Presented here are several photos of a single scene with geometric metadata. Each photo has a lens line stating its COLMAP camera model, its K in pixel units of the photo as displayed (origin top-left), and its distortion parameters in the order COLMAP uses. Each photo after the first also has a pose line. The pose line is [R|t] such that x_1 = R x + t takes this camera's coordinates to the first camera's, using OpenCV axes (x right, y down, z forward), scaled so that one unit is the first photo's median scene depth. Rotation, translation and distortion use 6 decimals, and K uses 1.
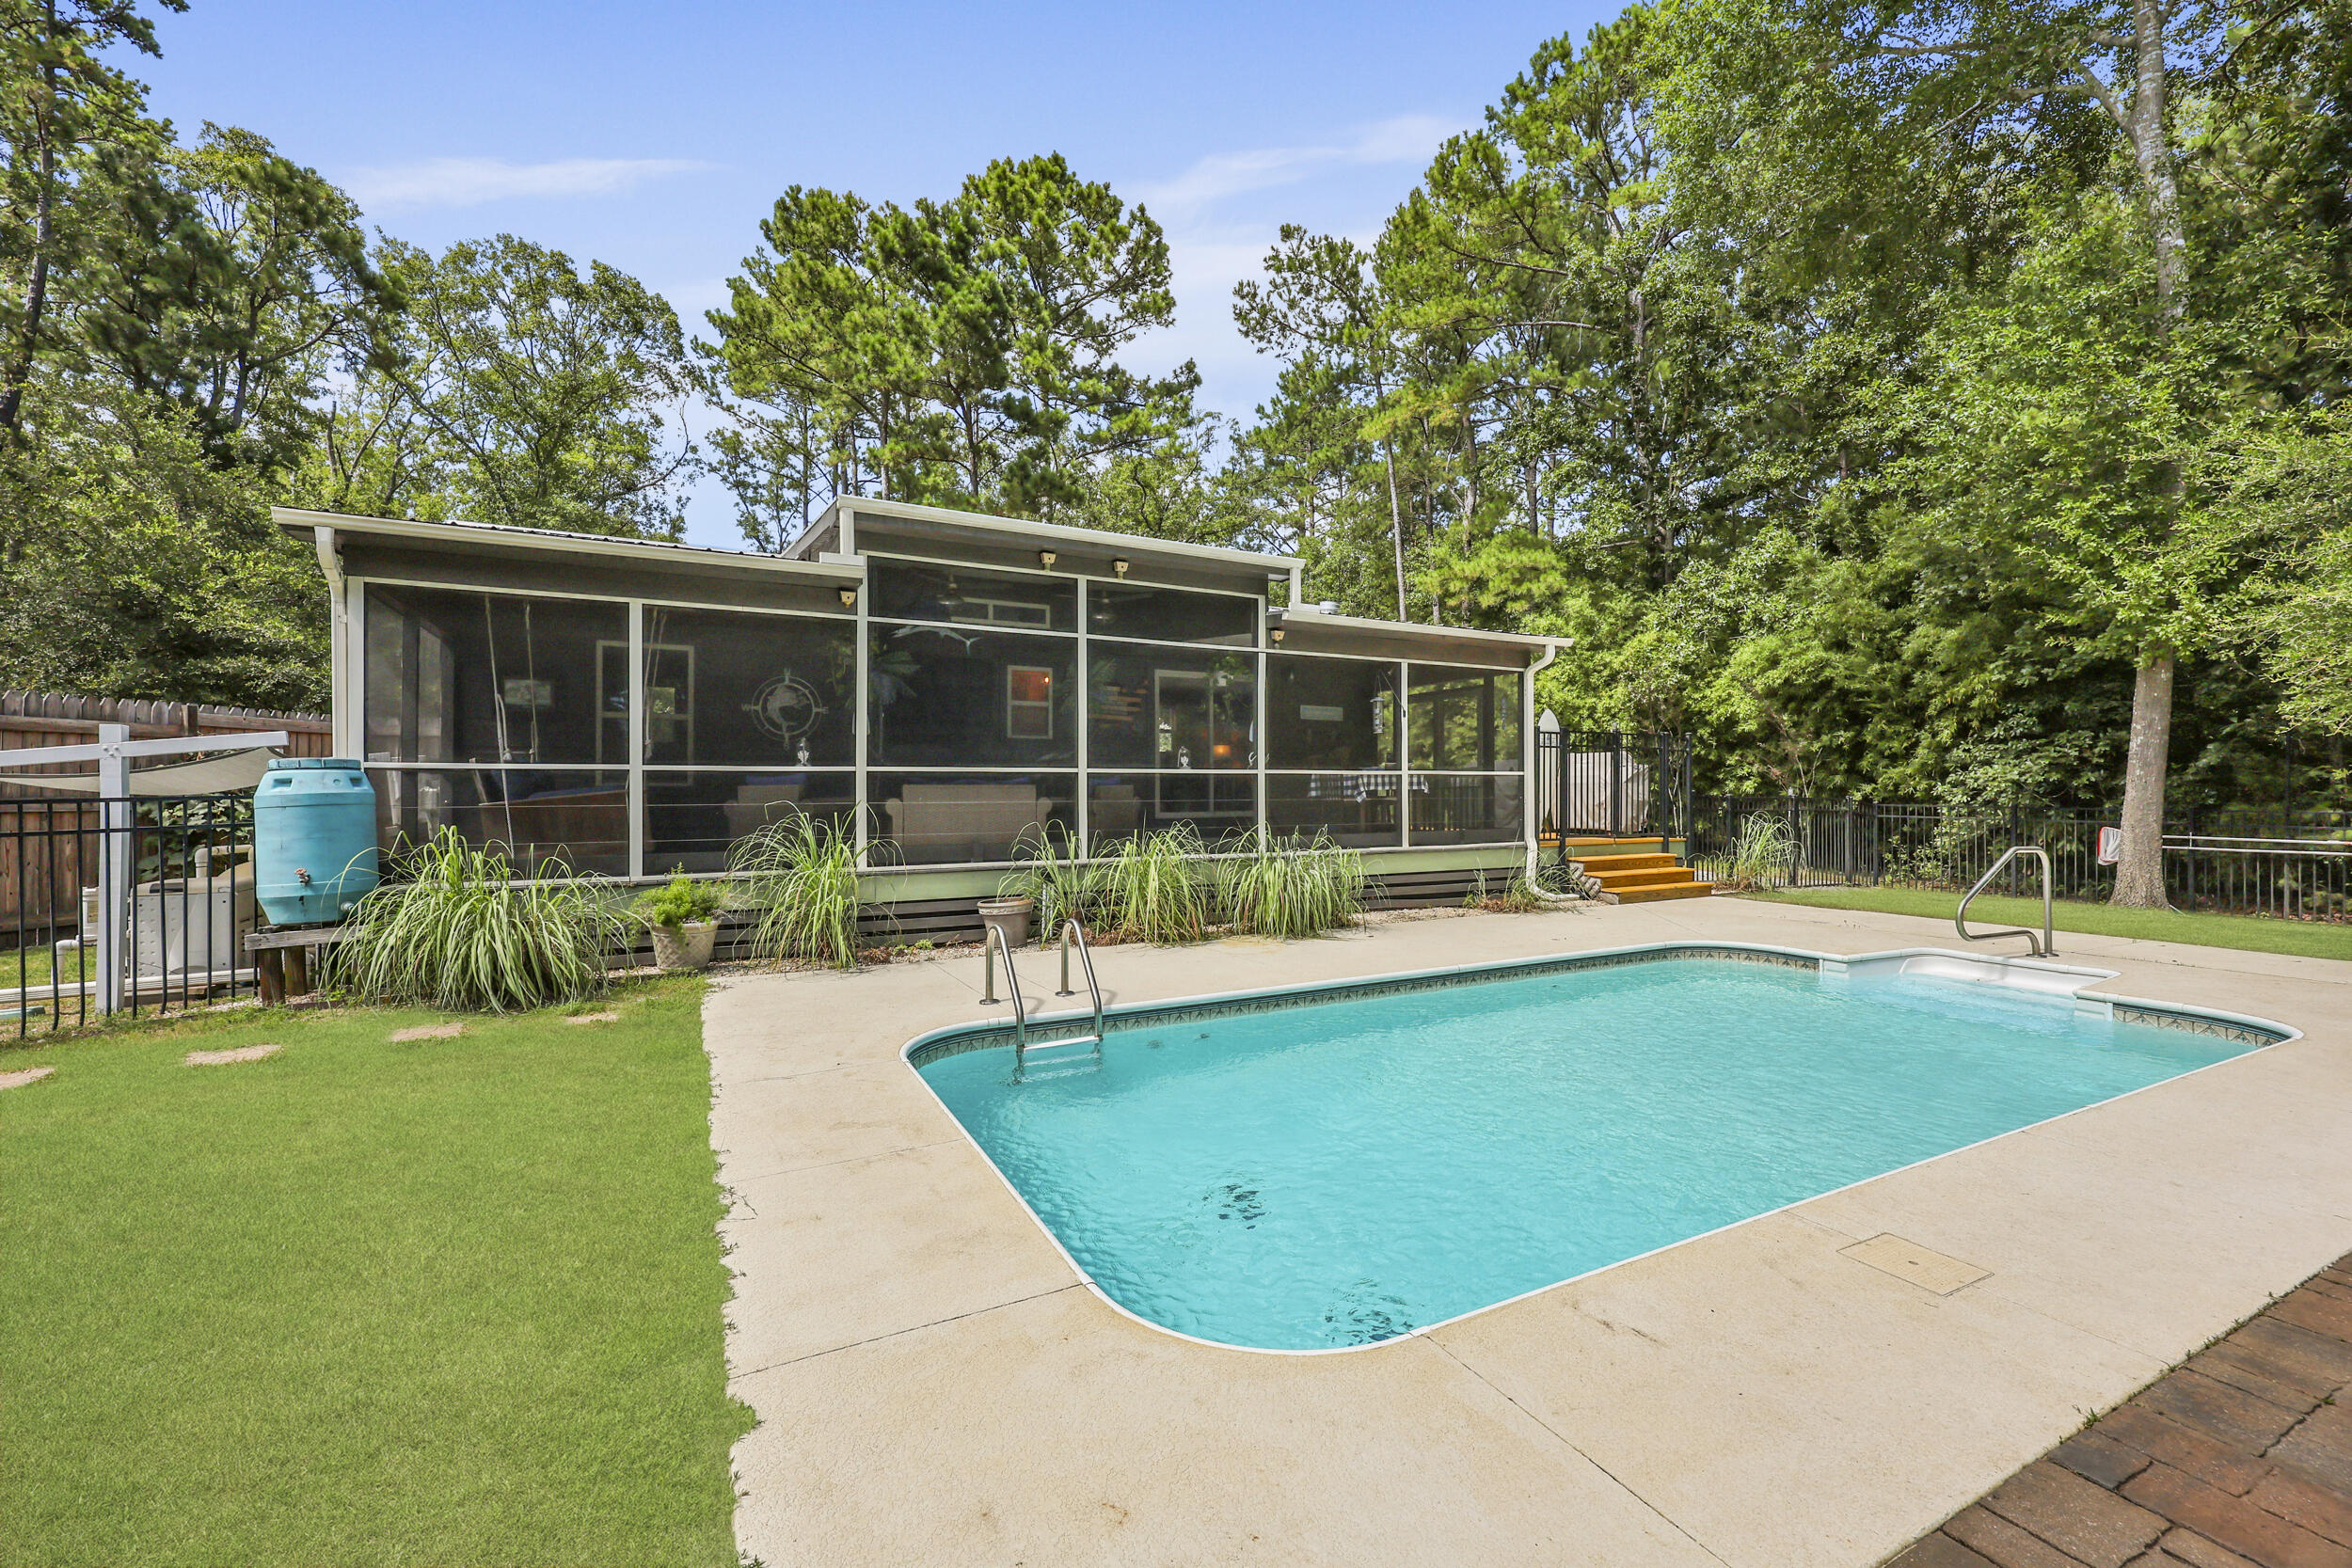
lens RADIAL K [[950.3, 0, 1173.1], [0, 950.3, 785.7], [0, 0, 1]] dist [0.000072, 0.000838]
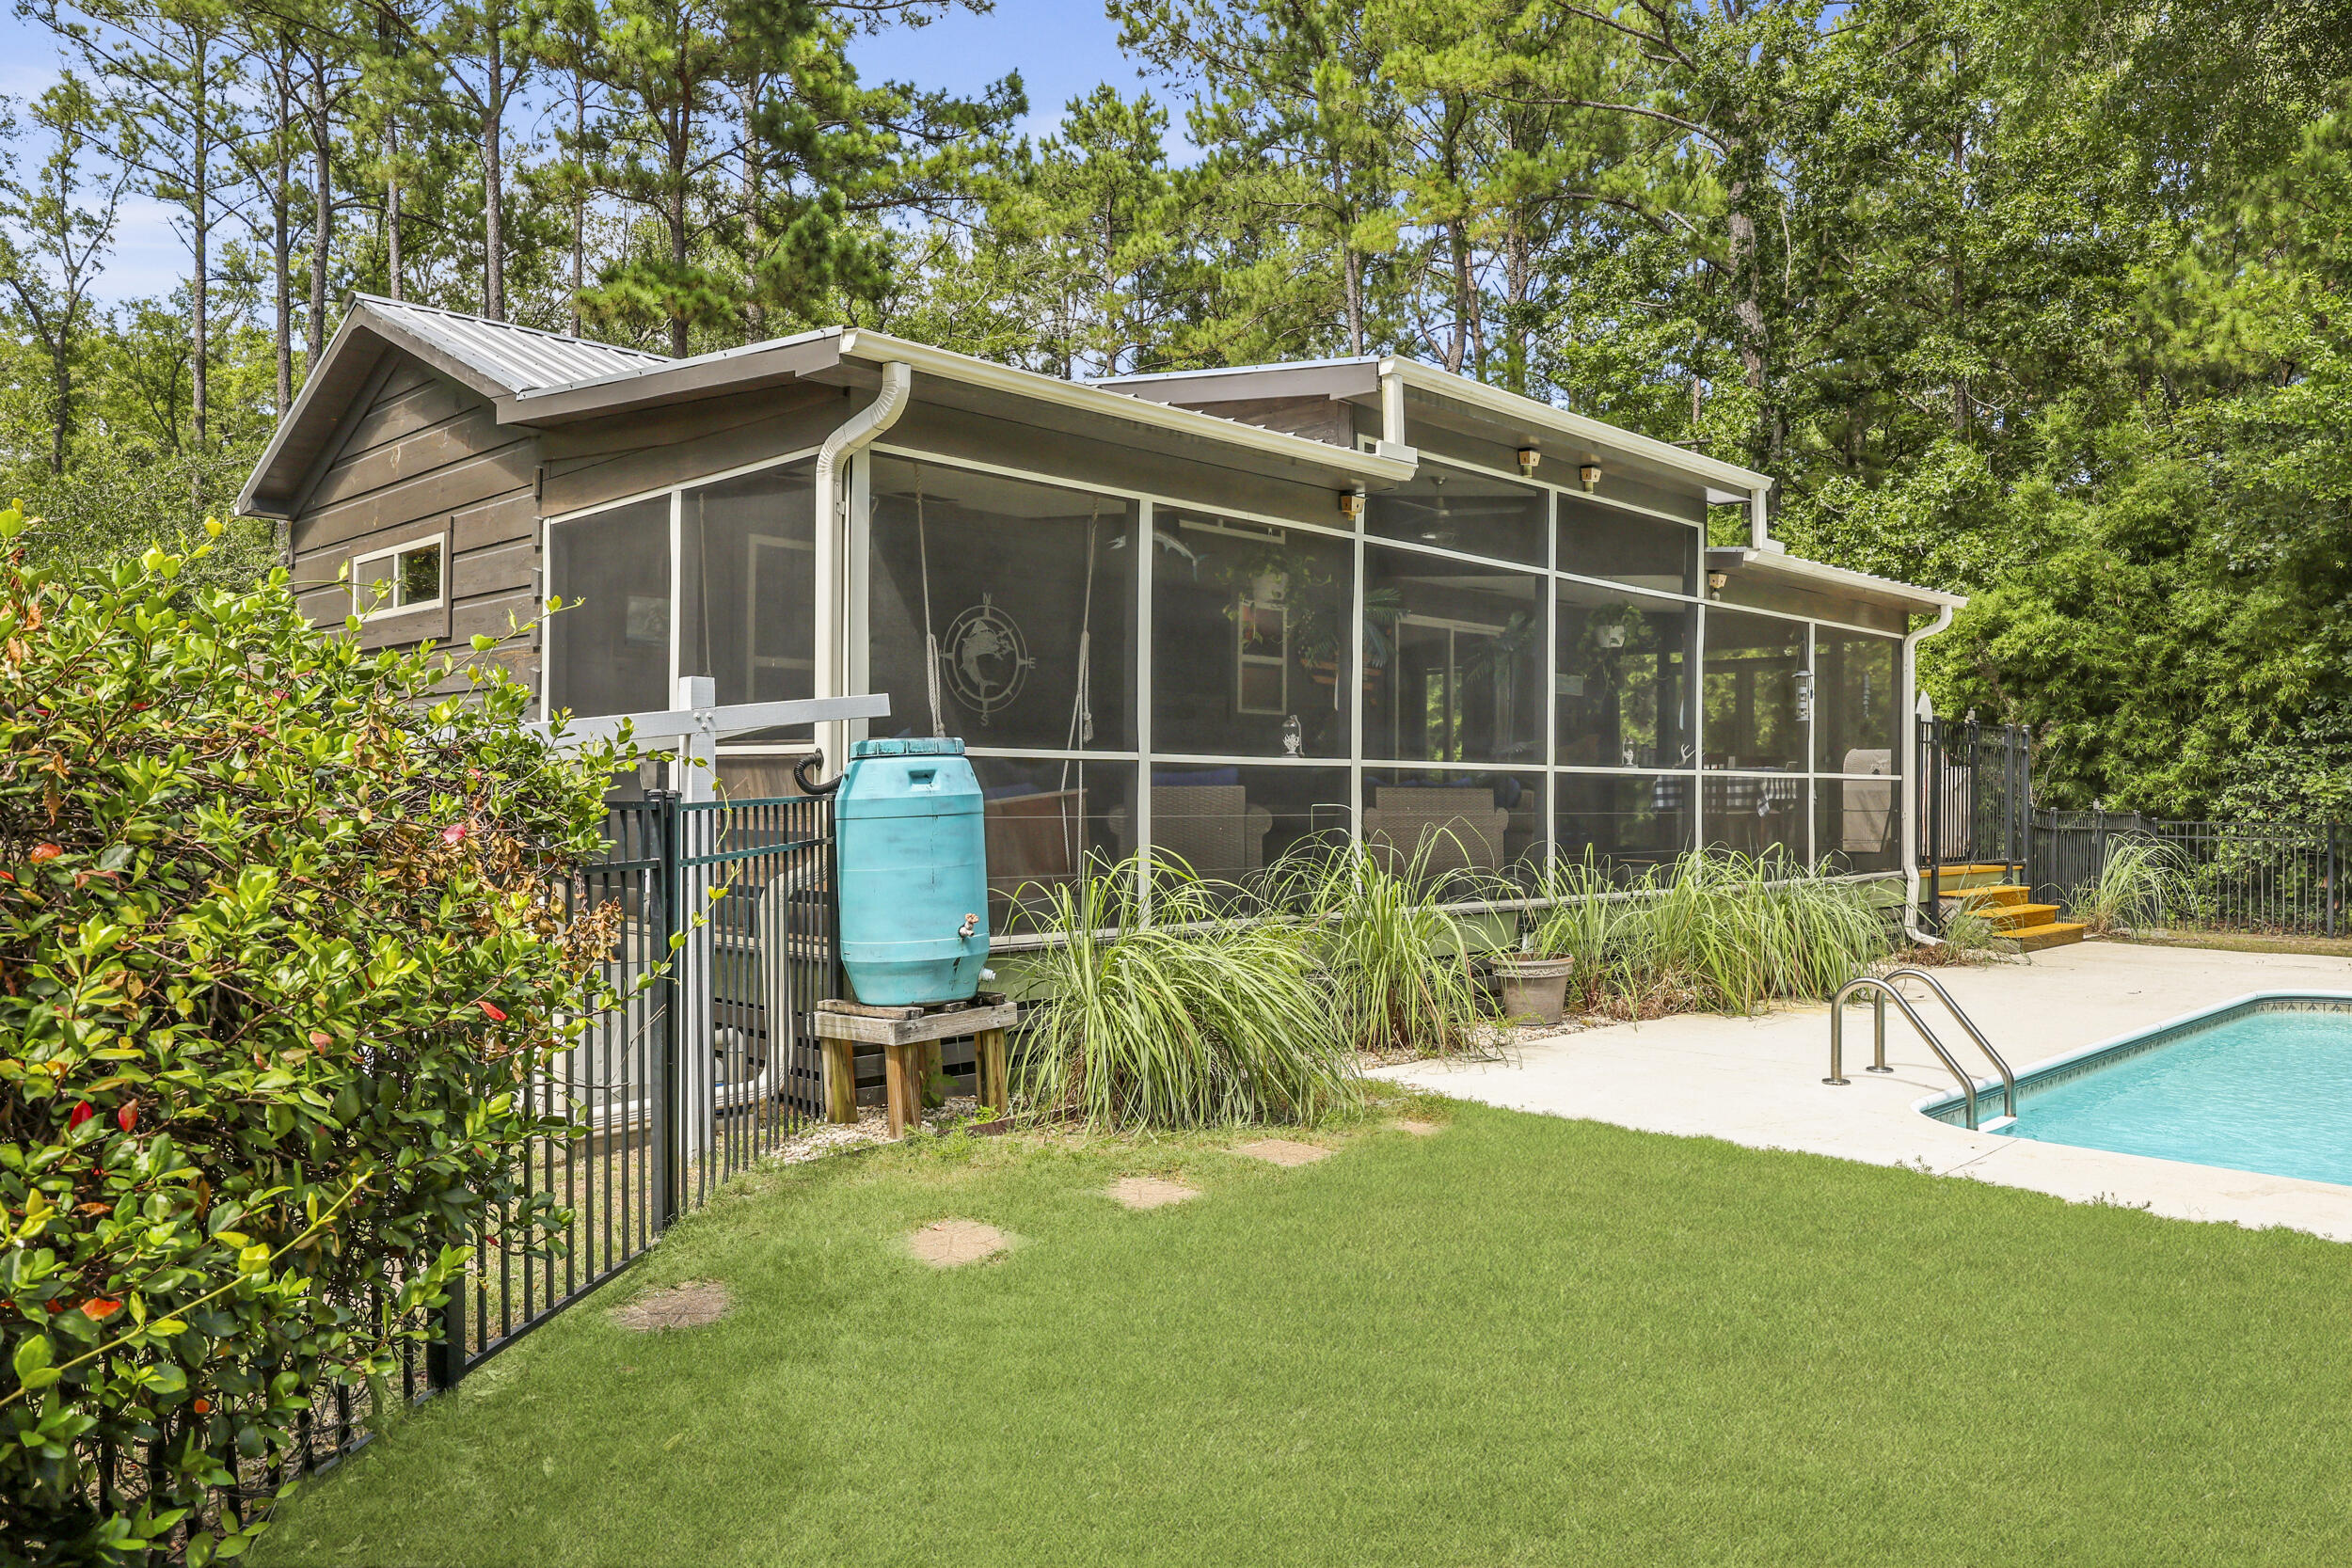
lens RADIAL K [[1645.1, 0, 1168.6], [0, 1645.1, 783.6], [0, 0, 1]] dist [0.009712, 0.003382]
pose [[0.953493, 0.010178, 0.301244, -0.447746], [-0.009860, 0.999948, -0.002576, 0.000694], [-0.301255, -0.000514, 0.953543, -0.034735]]
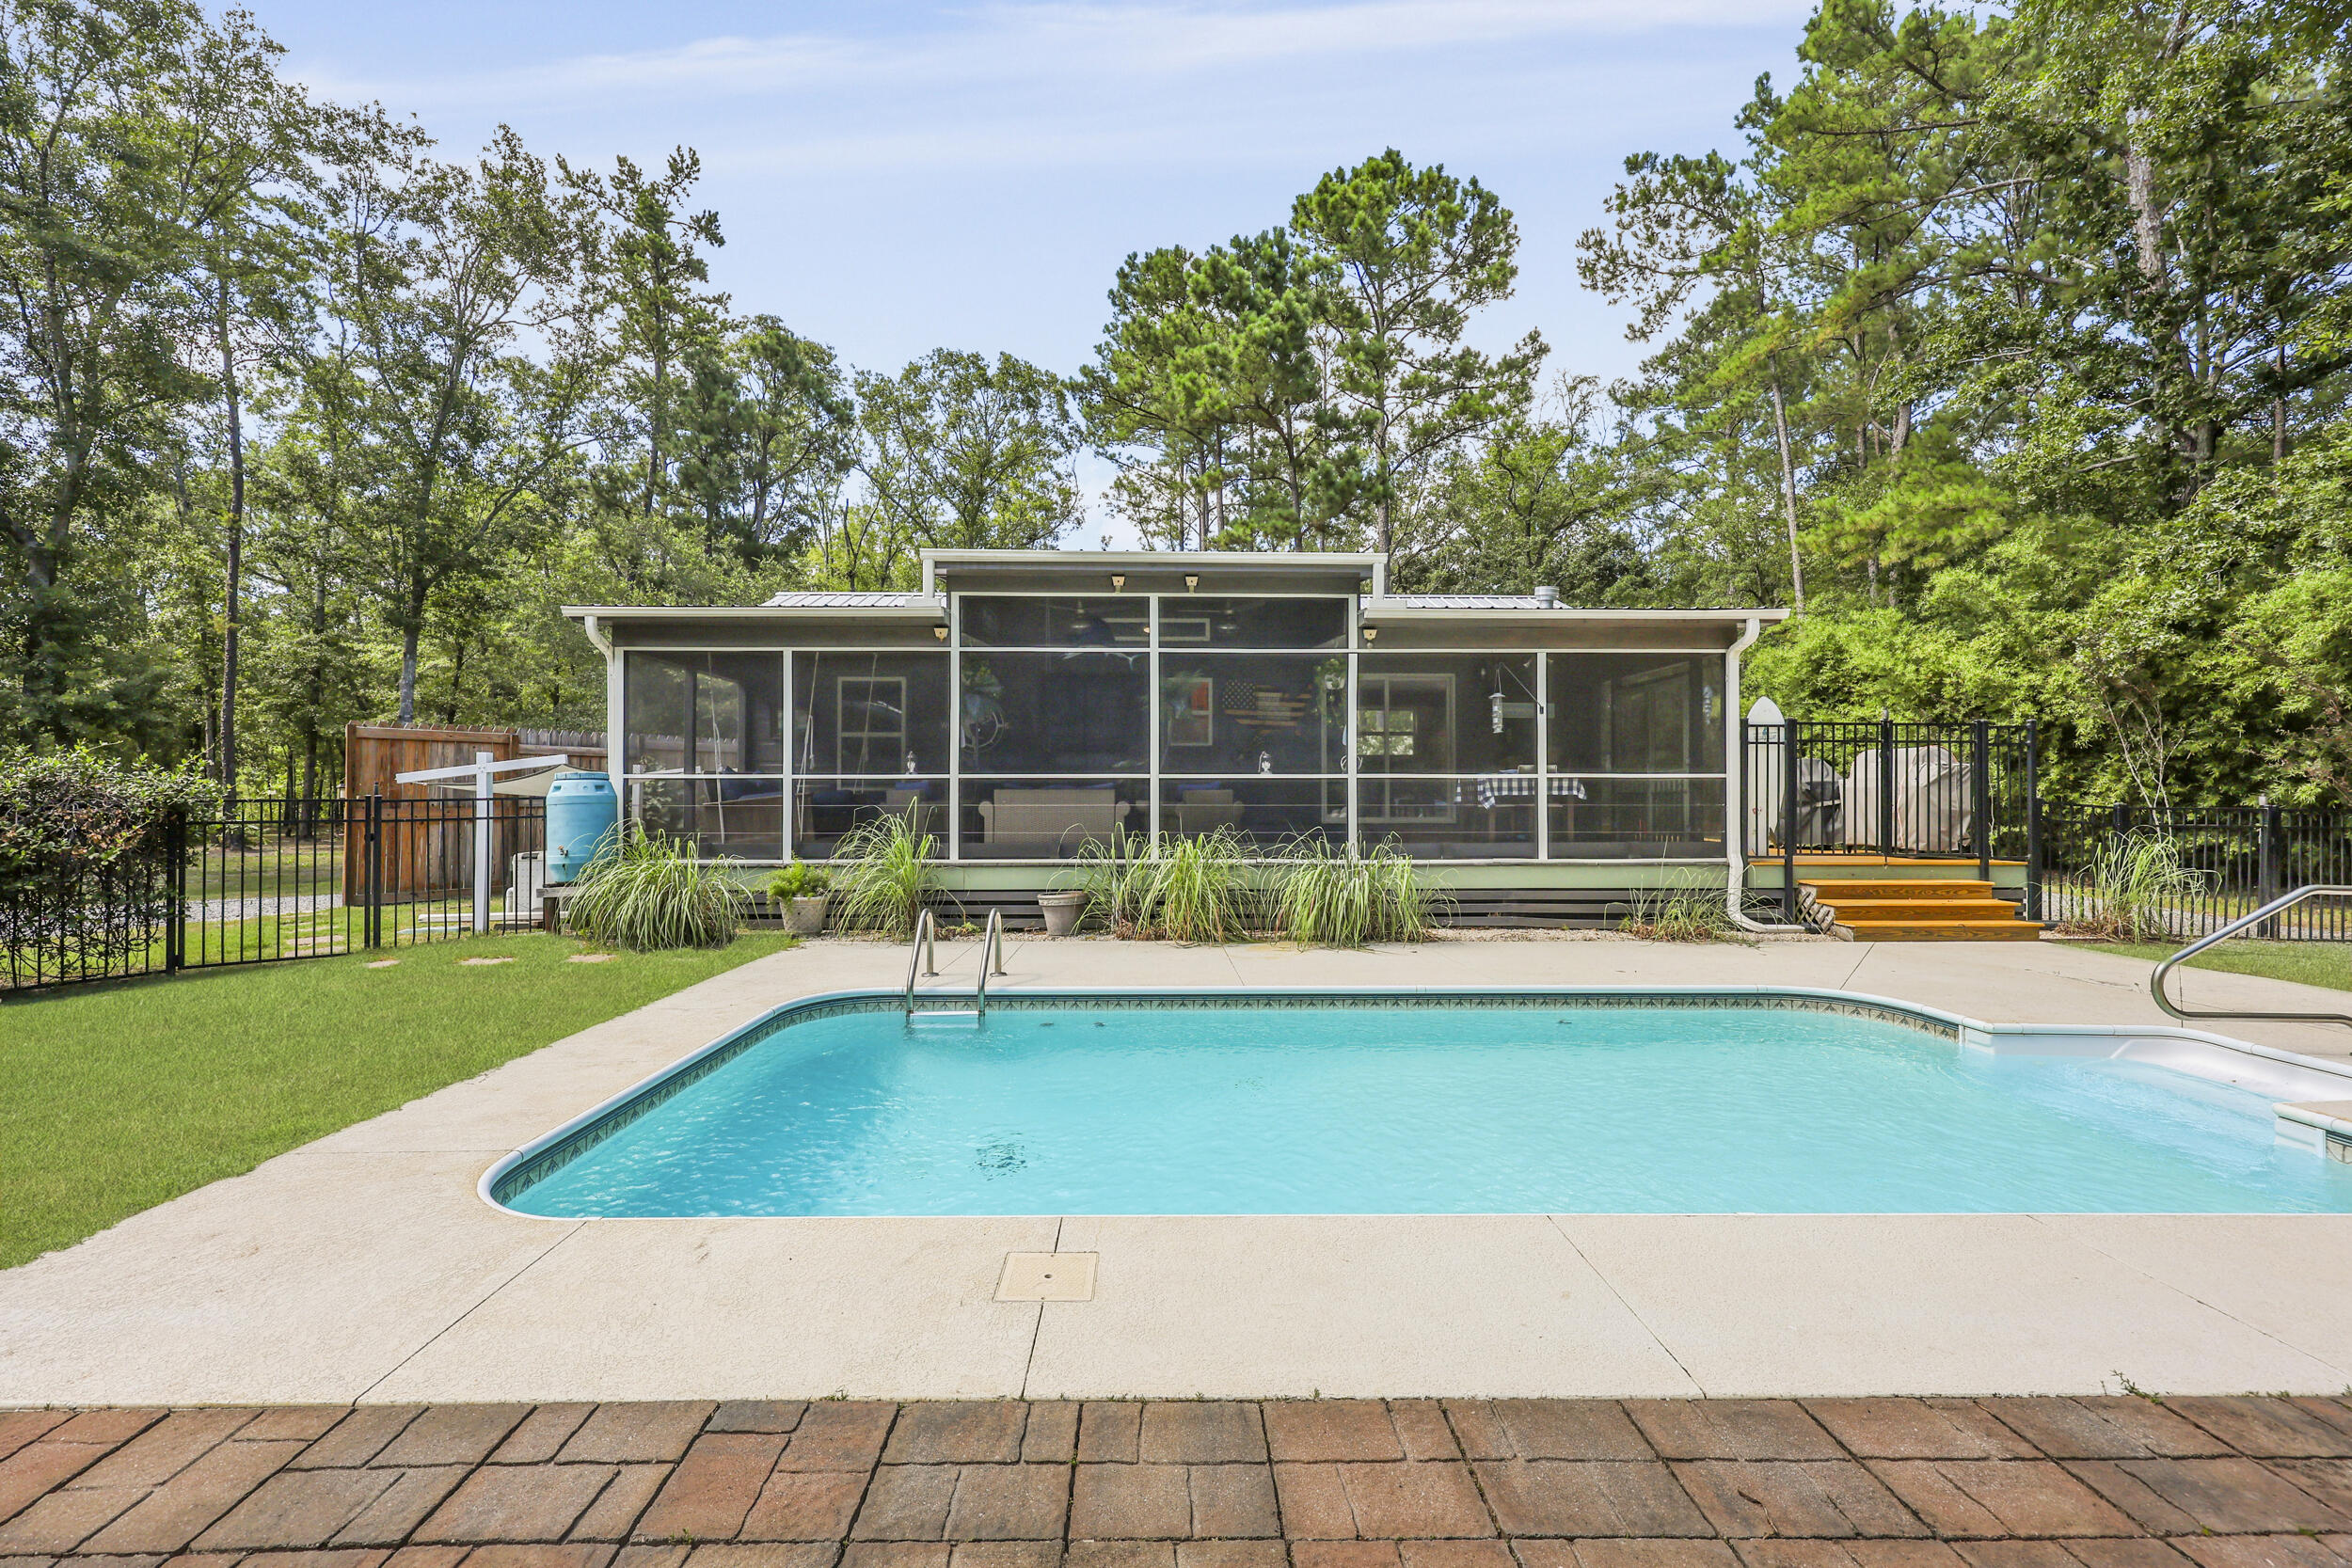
lens RADIAL K [[950.3, 0, 1163.2], [0, 950.3, 786.8], [0, 0, 1]] dist [0.000072, 0.000838]
pose [[0.895781, -0.000921, -0.444495, 0.240908], [-0.000295, 0.999996, -0.002667, -0.000769], [0.444496, 0.002520, 0.895777, 0.031015]]
